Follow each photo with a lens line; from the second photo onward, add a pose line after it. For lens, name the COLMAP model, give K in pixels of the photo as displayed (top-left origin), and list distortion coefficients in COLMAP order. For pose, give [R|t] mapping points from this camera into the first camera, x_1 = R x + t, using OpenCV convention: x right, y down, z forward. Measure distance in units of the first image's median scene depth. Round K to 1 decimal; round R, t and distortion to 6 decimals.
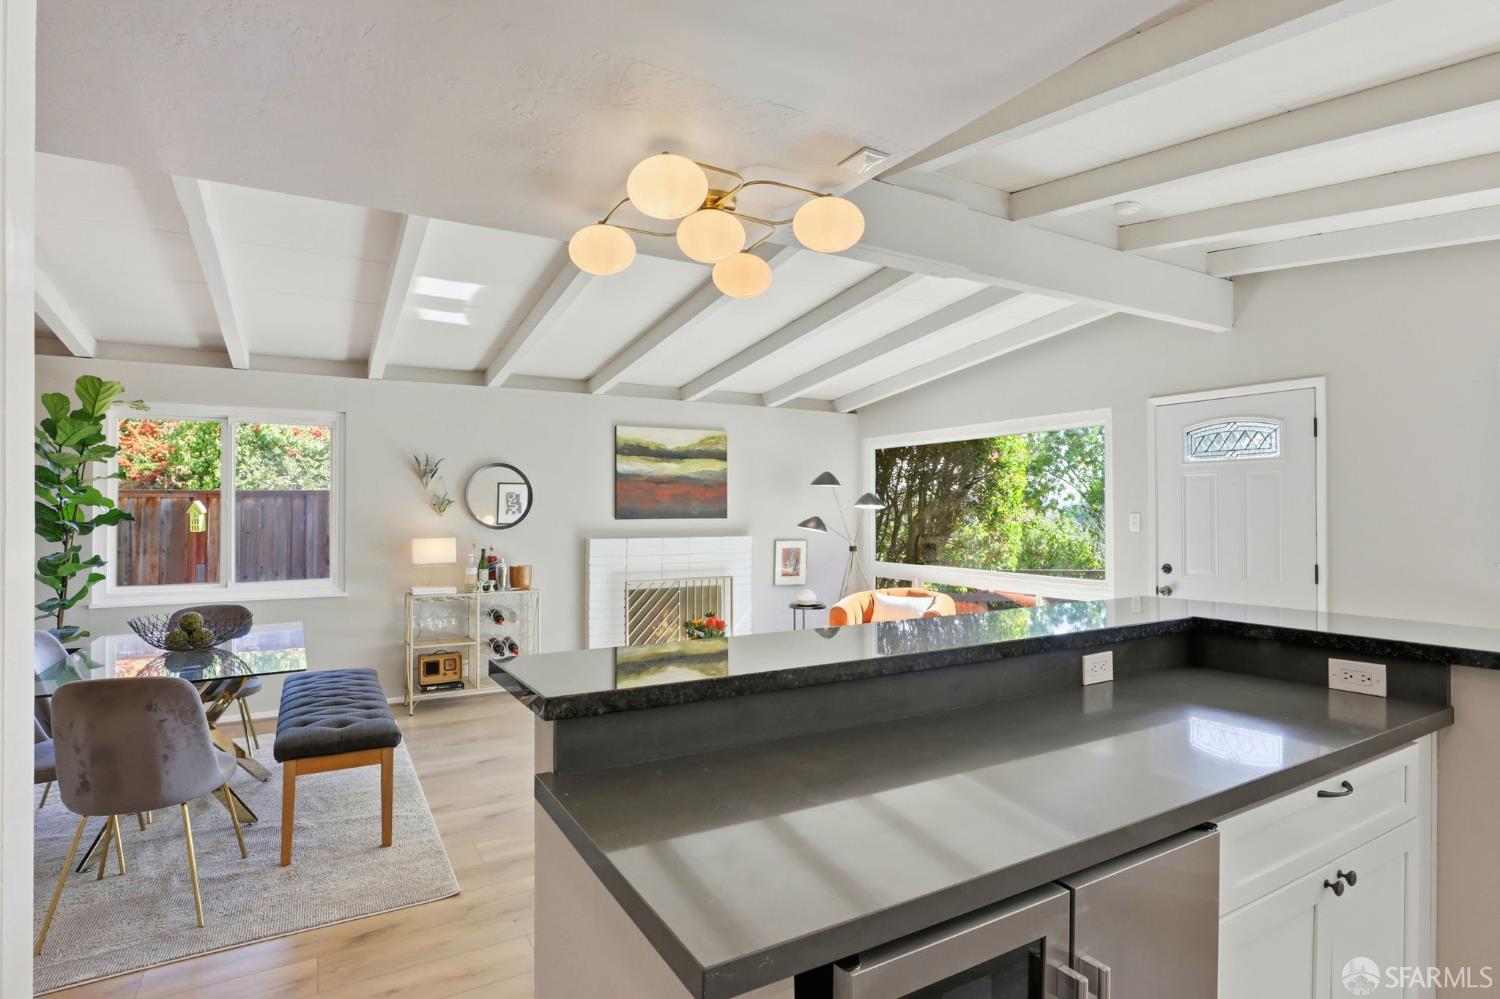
lens RADIAL K [[778.0, 0, 754.2], [0, 778.0, 510.5], [0, 0, 1]] dist [-0.034120, 0.012772]
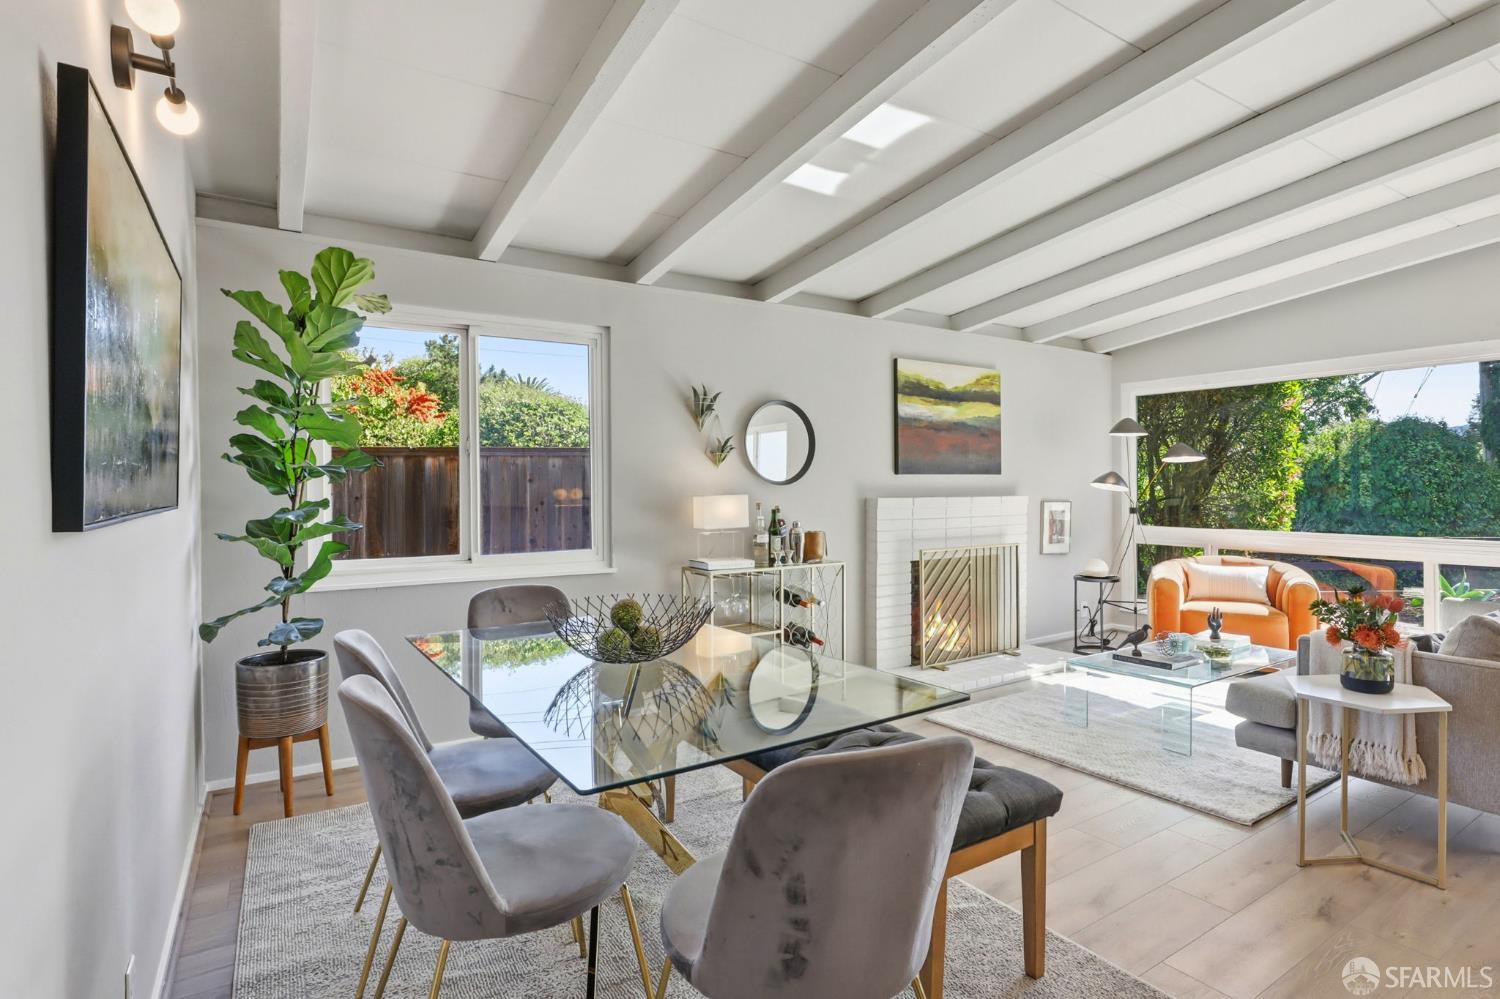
lens RADIAL K [[778.0, 0, 751.2], [0, 778.0, 483.5], [0, 0, 1]] dist [-0.034120, 0.012772]
pose [[0.998430, -0.003300, 0.055915, -0.367115], [0.003614, 0.999978, -0.005516, 0.024883], [-0.055896, 0.005710, 0.998420, 0.199055]]
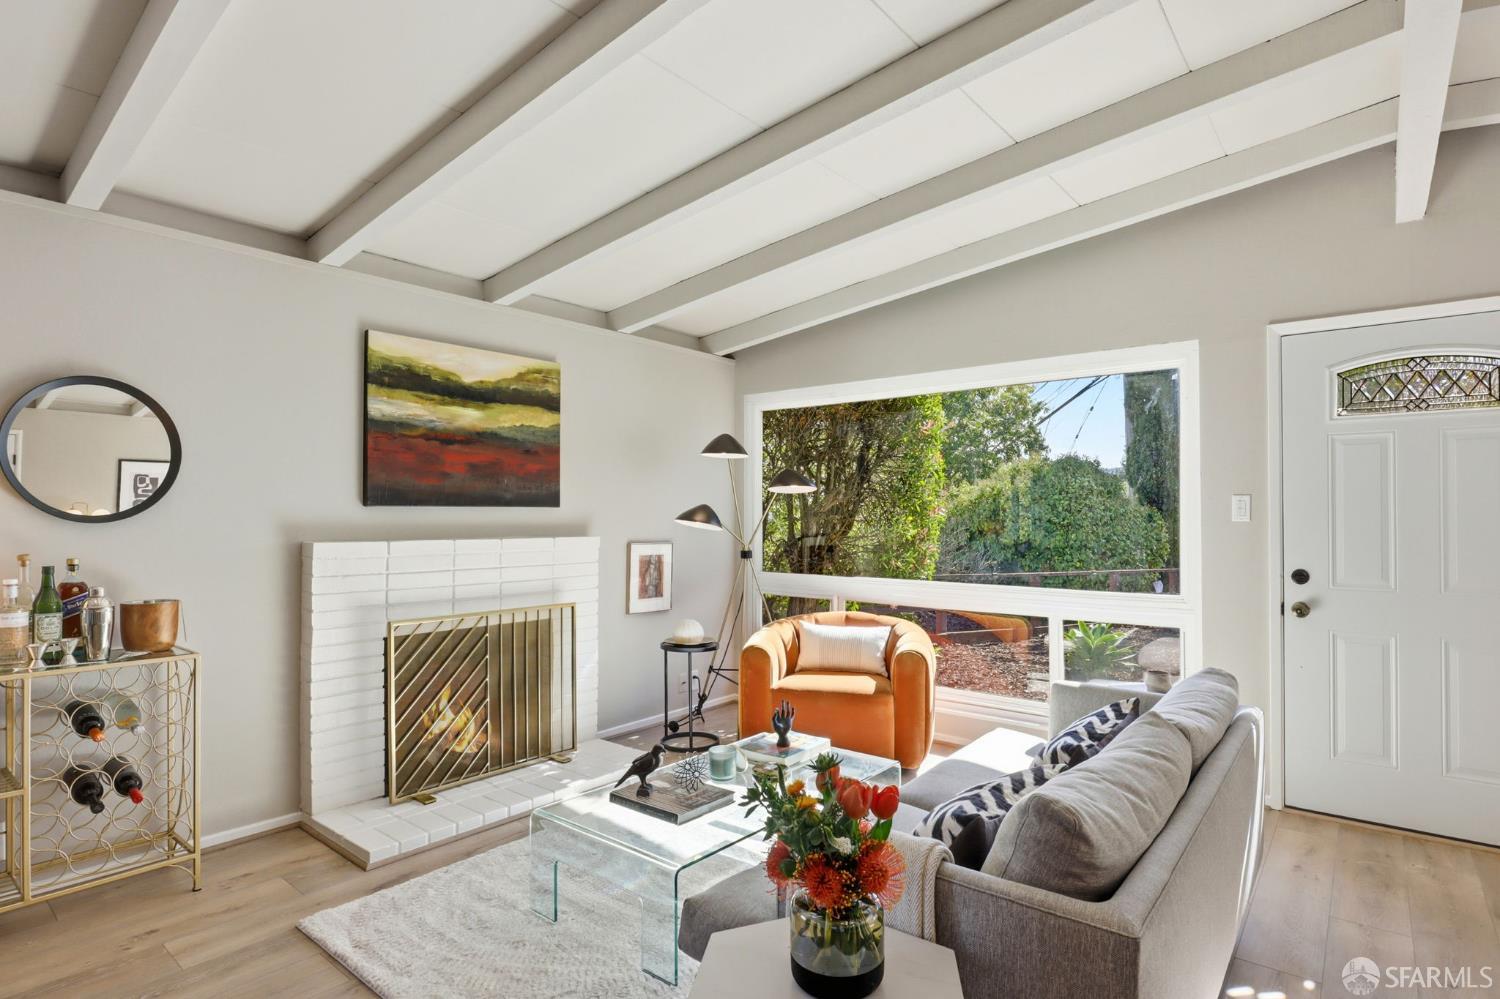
lens RADIAL K [[778.0, 0, 743.0], [0, 778.0, 510.4], [0, 0, 1]] dist [-0.034120, 0.012772]
pose [[0.938158, 0.004234, 0.346181, -0.116139], [-0.001619, 0.999968, -0.007842, 0.018231], [-0.346203, 0.006796, 0.938135, 0.408061]]
